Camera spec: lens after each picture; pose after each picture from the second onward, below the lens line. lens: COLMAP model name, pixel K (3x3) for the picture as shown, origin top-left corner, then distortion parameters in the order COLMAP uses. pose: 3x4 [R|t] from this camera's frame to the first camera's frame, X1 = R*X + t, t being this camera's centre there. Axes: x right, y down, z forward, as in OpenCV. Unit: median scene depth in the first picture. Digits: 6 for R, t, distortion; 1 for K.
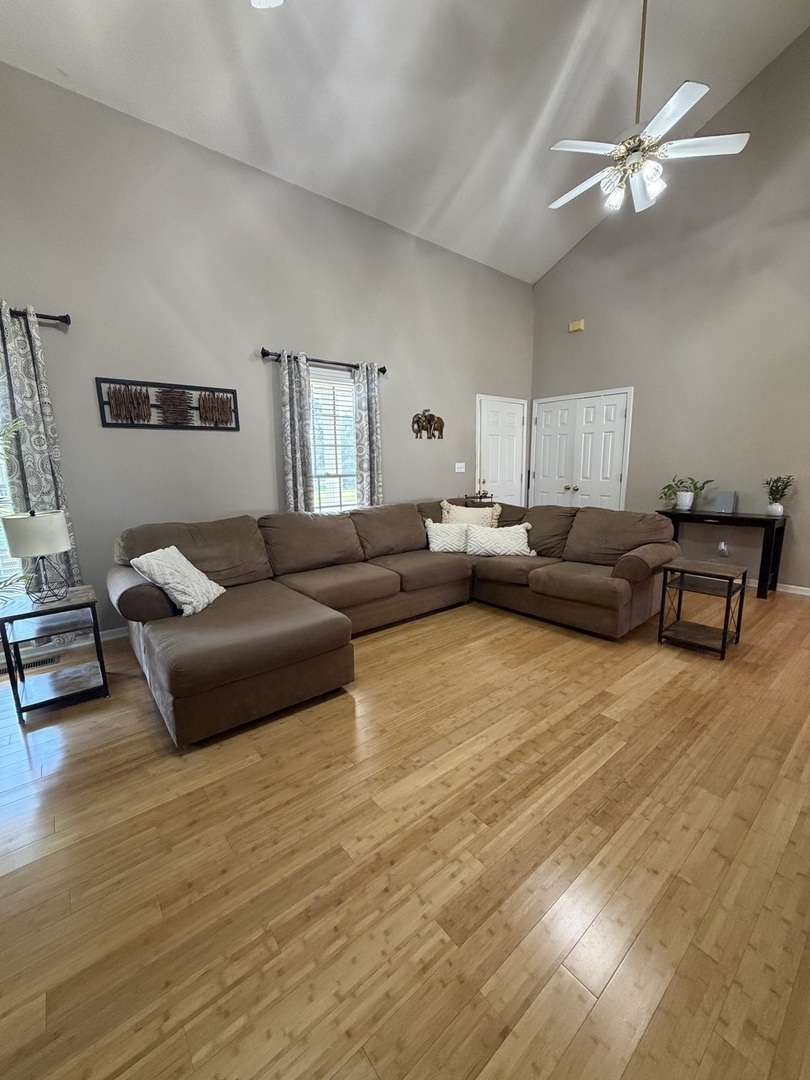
lens RADIAL K [[429.4, 0, 403.0], [0, 429.4, 540.5], [0, 0, 1]] dist [-0.001927, 0.000609]
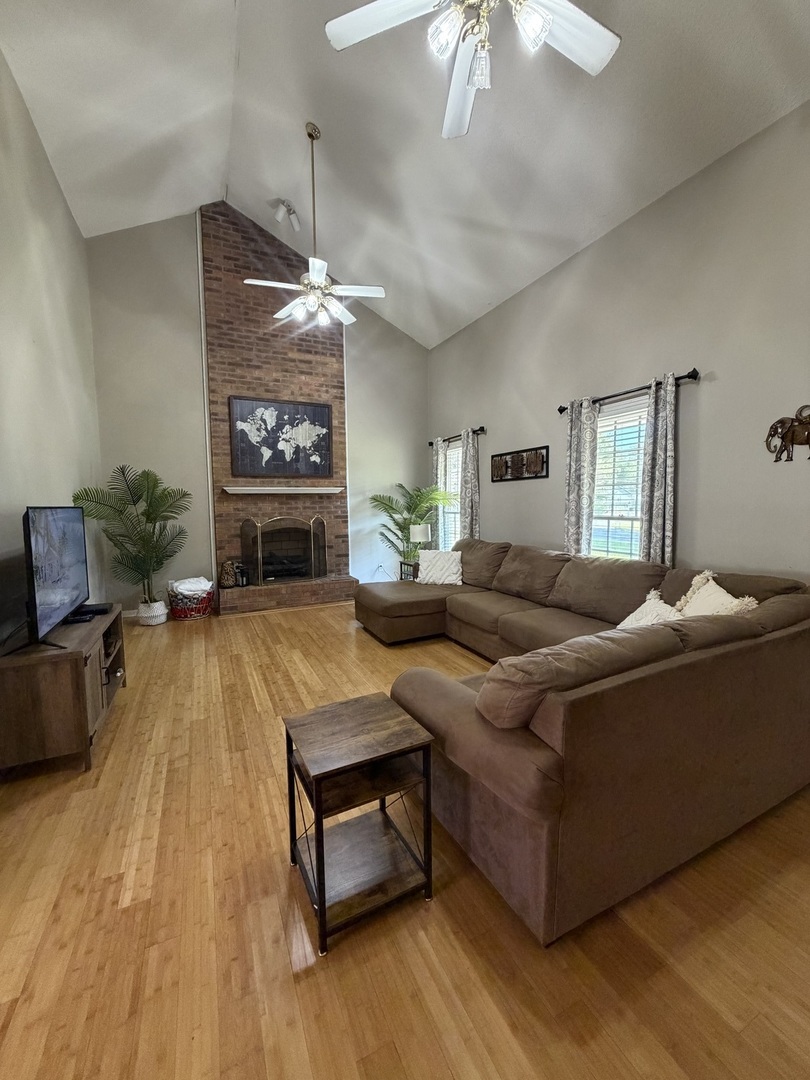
lens RADIAL K [[429.4, 0, 406.1], [0, 429.4, 535.4], [0, 0, 1]] dist [-0.001927, 0.000609]
pose [[-0.230465, 0.093655, -0.968563, 1.566201], [-0.154769, 0.979159, 0.131506, -0.322720], [0.960694, 0.180211, -0.211167, 1.514465]]
